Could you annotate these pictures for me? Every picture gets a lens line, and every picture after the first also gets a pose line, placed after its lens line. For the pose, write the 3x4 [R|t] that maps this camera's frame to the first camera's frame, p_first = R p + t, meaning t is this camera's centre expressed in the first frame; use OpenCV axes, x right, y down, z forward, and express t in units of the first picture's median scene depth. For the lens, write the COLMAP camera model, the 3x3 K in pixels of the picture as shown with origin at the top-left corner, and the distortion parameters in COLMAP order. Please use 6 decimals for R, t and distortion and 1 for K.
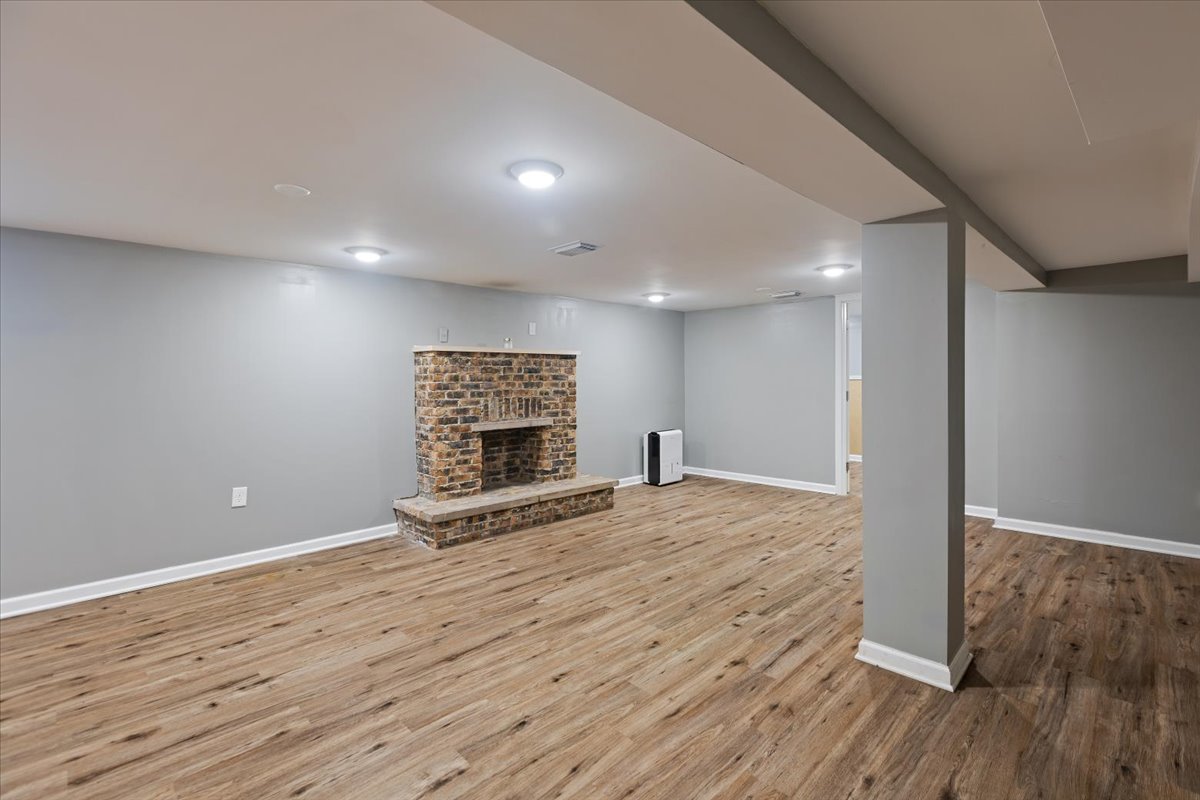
lens RADIAL K [[555.9, 0, 607.7], [0, 555.9, 398.2], [0, 0, 1]] dist [0.002321, -0.000396]
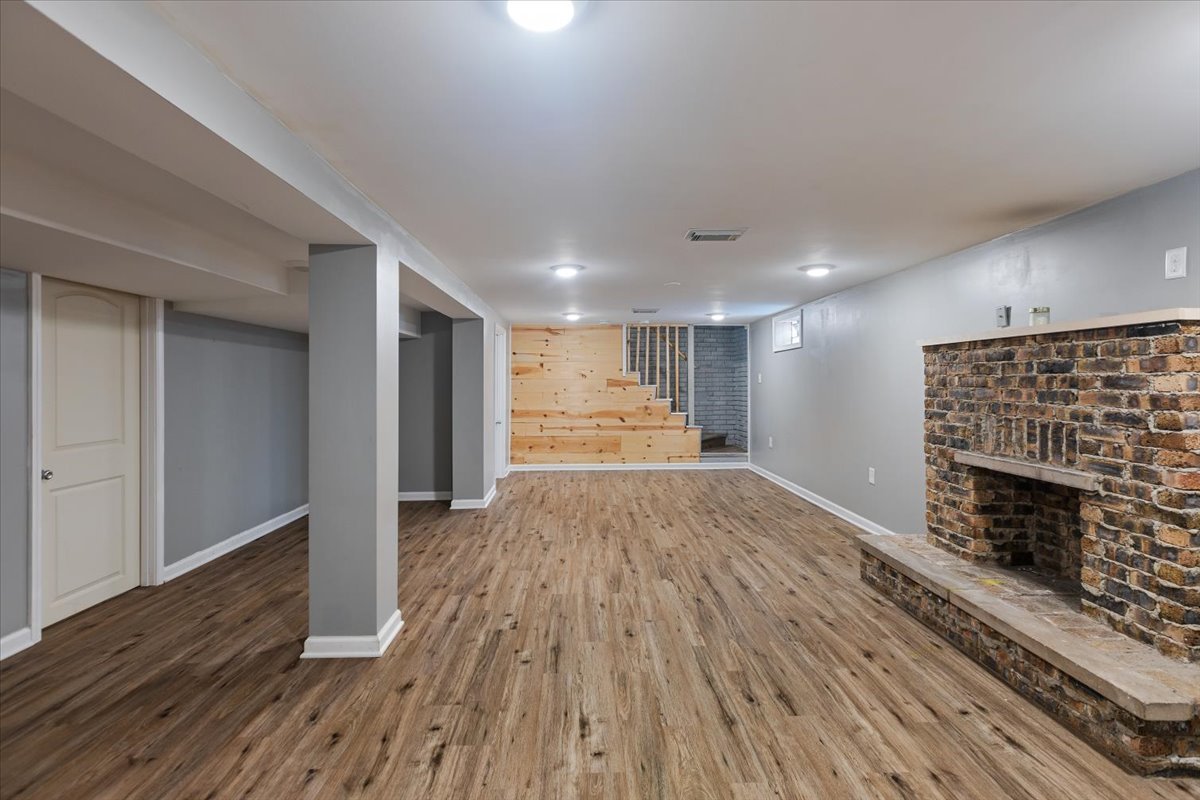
lens RADIAL K [[580.6, 0, 565.7], [0, 580.6, 374.9], [0, 0, 1]] dist [0.001152, -0.000708]
pose [[-0.728160, 0.005059, -0.685388, 0.648125], [-0.013642, 0.999668, 0.021873, -0.059817], [0.685271, 0.025277, -0.727849, 1.324990]]
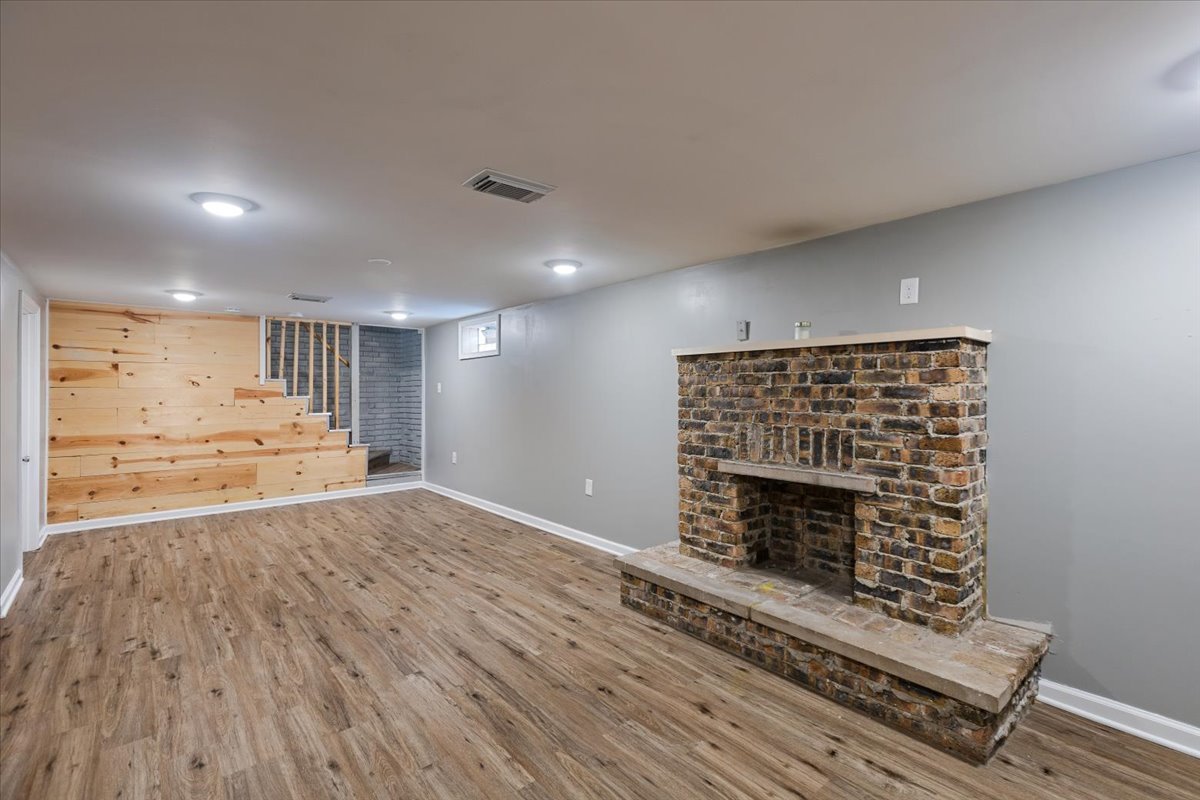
lens RADIAL K [[555.9, 0, 610.1], [0, 555.9, 393.2], [0, 0, 1]] dist [0.002321, -0.000396]
pose [[-0.088645, 0.015528, -0.995942, 0.492530], [-0.032609, 0.999297, 0.018483, -0.047743], [0.995529, 0.034115, -0.088077, 1.034375]]
